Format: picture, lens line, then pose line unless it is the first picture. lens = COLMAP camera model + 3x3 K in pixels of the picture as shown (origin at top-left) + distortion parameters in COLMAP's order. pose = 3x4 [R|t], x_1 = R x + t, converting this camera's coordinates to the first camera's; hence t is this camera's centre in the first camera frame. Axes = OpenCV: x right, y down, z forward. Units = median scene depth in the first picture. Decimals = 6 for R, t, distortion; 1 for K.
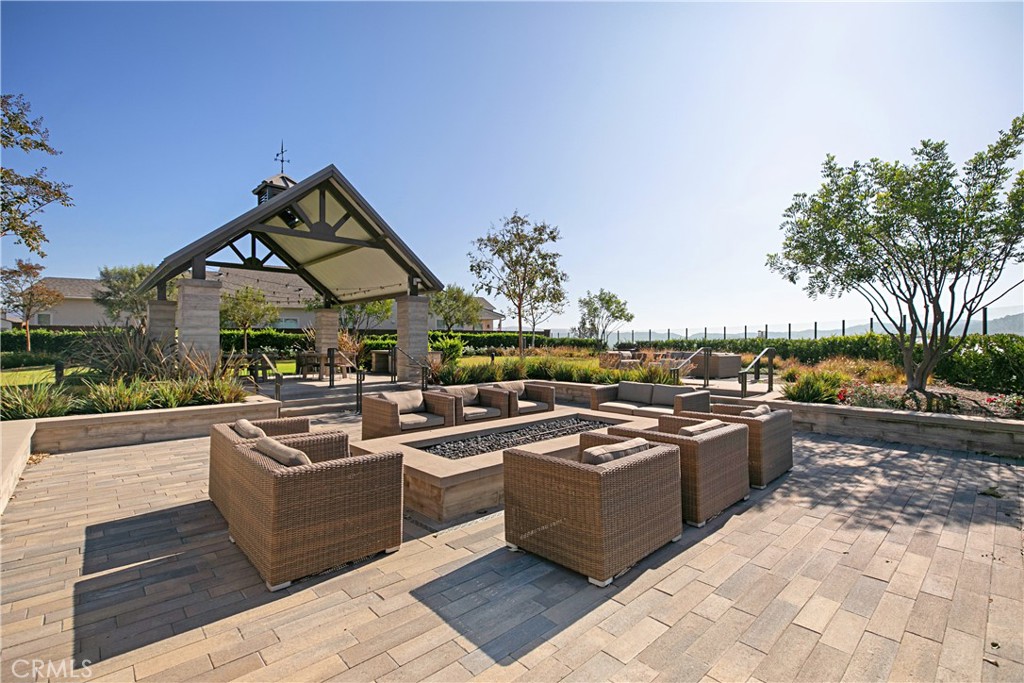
lens RADIAL K [[469.4, 0, 515.7], [0, 469.4, 341.2], [0, 0, 1]] dist [0.022517, 0.000455]
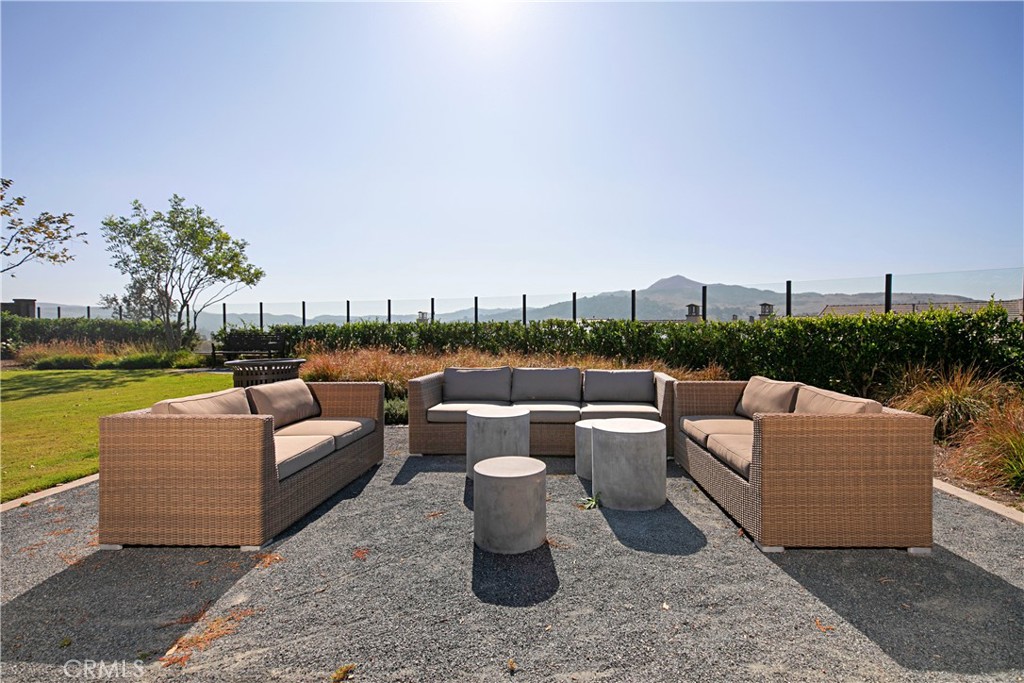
lens RADIAL K [[469.4, 0, 518.9], [0, 469.4, 335.2], [0, 0, 1]] dist [0.022517, 0.000455]
pose [[0.723952, -0.009389, 0.689786, 0.109316], [0.002729, 0.999939, 0.010747, 0.003977], [-0.689845, -0.005898, 0.723933, 0.478451]]
